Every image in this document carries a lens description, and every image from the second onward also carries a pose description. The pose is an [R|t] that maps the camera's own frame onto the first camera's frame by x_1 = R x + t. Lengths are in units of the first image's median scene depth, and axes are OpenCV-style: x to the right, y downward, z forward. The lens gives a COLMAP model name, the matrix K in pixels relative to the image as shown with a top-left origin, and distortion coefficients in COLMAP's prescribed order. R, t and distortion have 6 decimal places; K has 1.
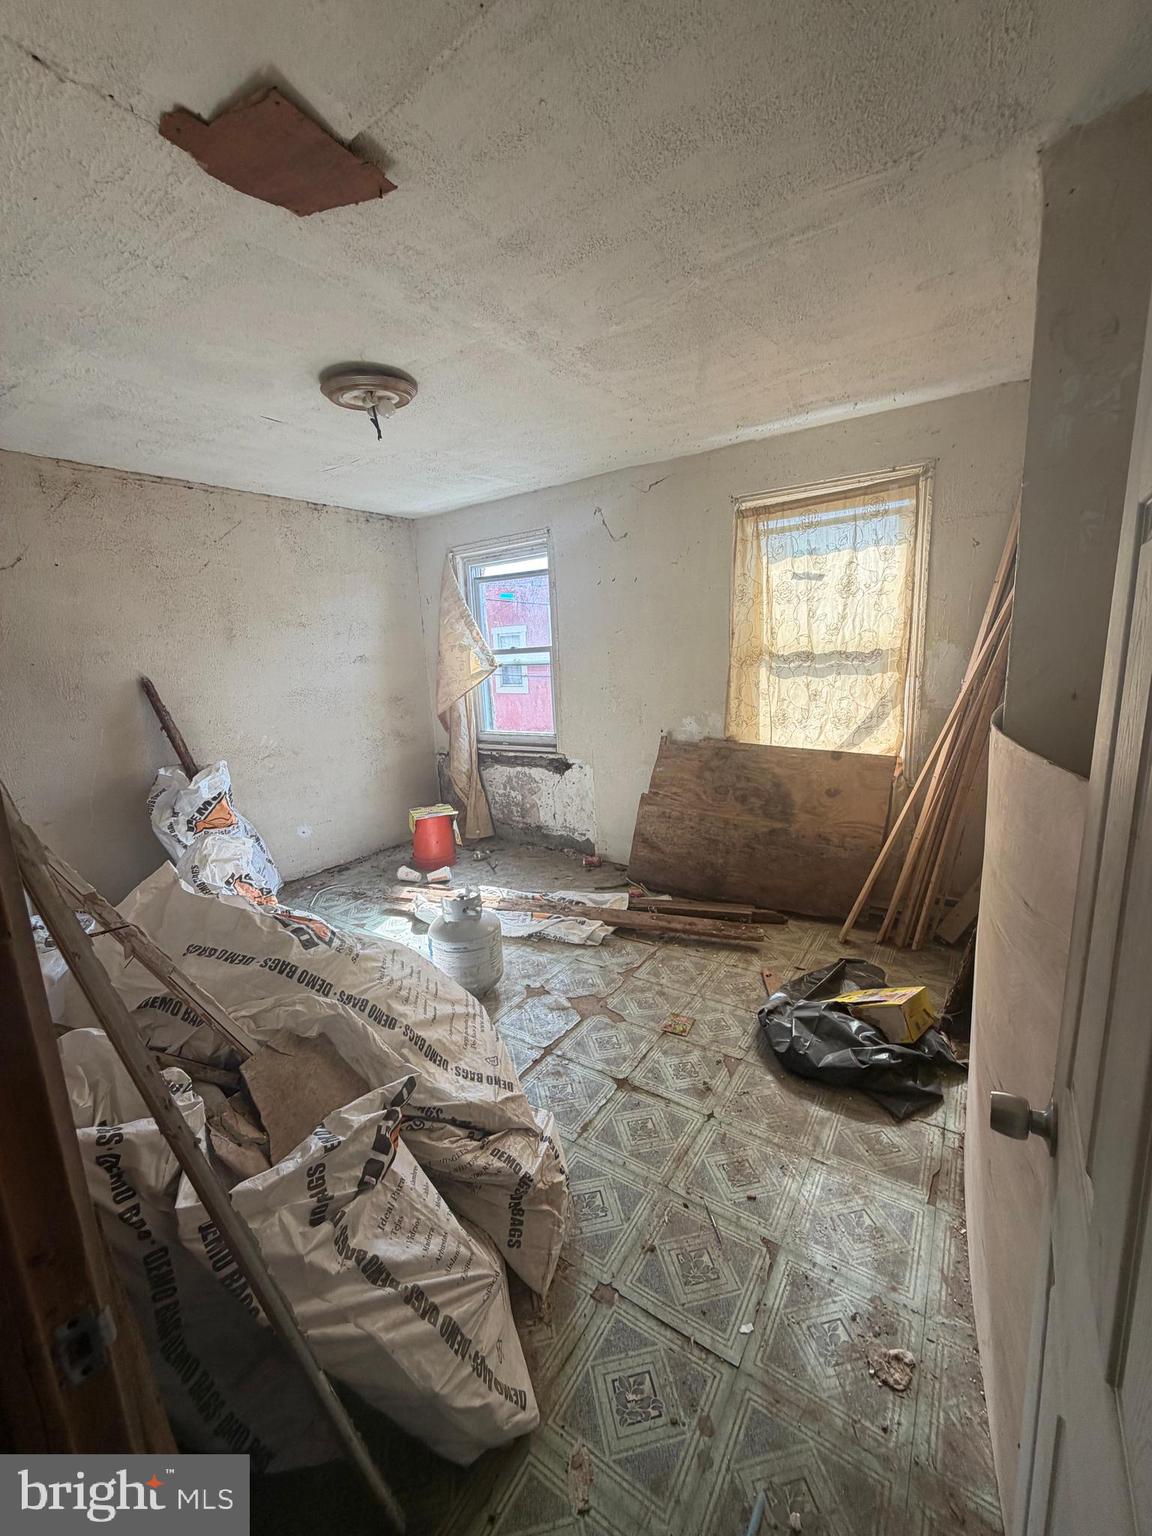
lens RADIAL K [[616.0, 0, 573.7], [0, 616.0, 768.5], [0, 0, 1]] dist [0.002060, -0.000021]
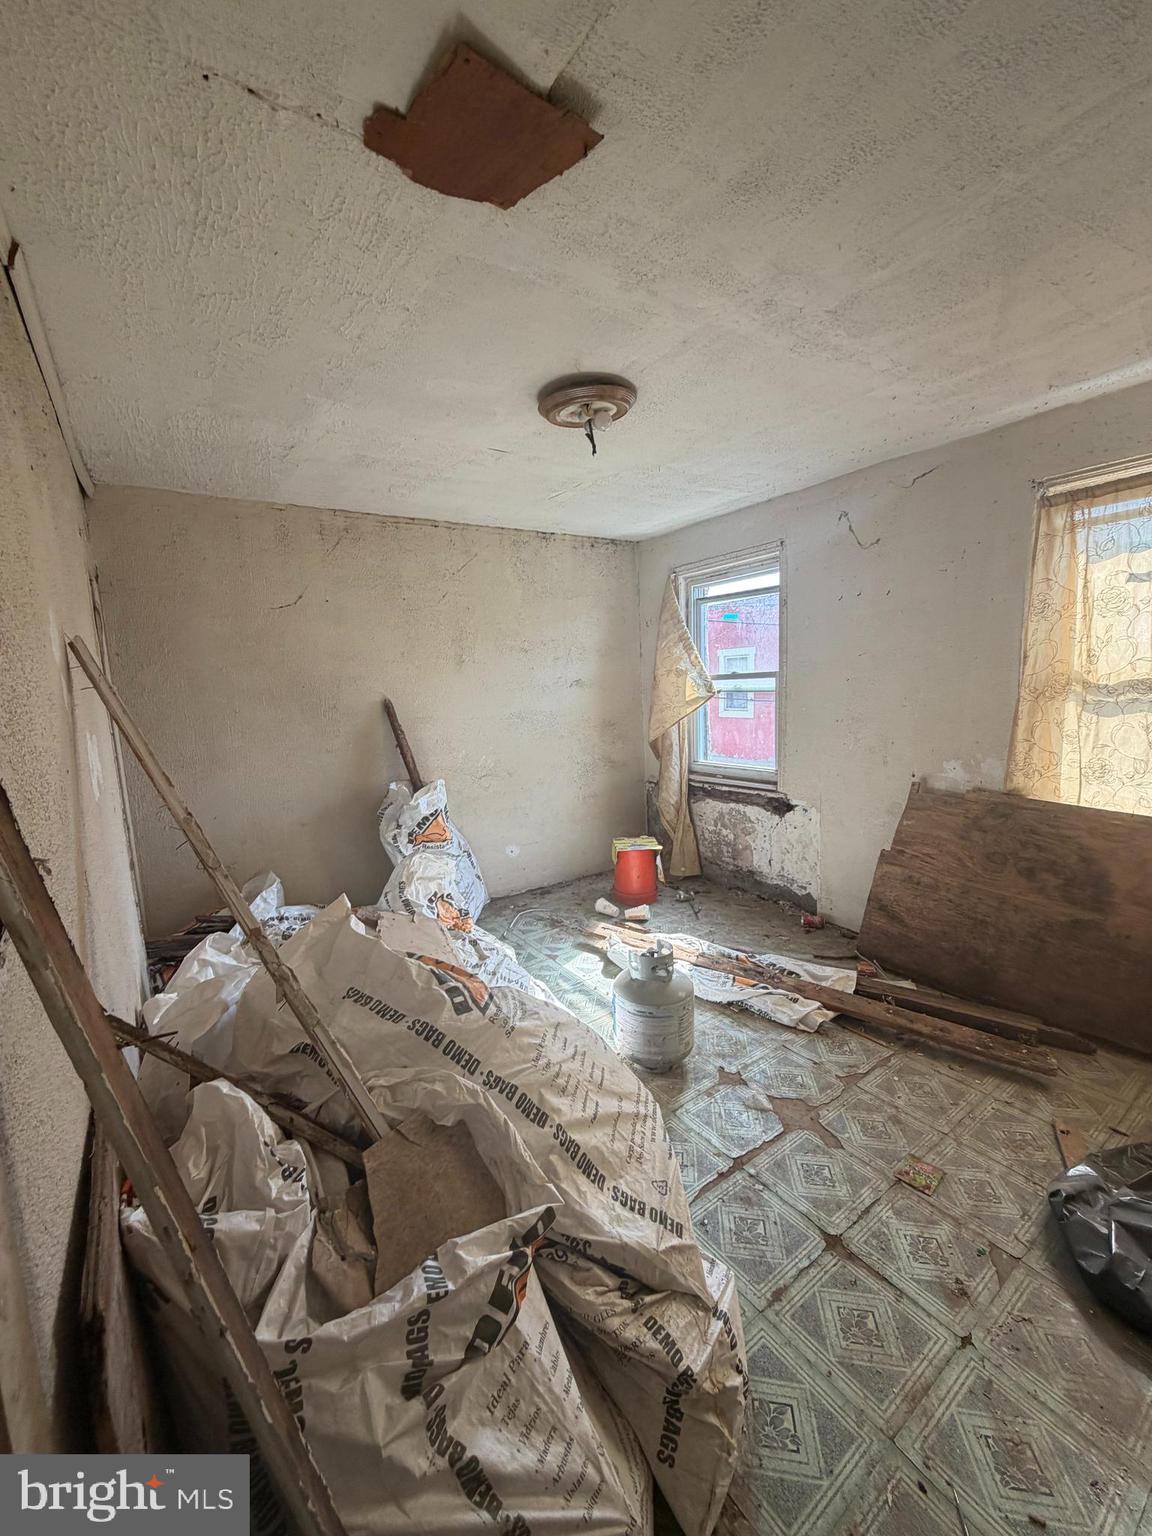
lens RADIAL K [[616.0, 0, 574.1], [0, 616.0, 766.7], [0, 0, 1]] dist [0.002060, -0.000021]
pose [[0.936111, 0.056553, -0.347127, 0.008971], [-0.069276, 0.997301, -0.024343, -0.035989], [0.344813, 0.046835, 0.937502, 0.134222]]
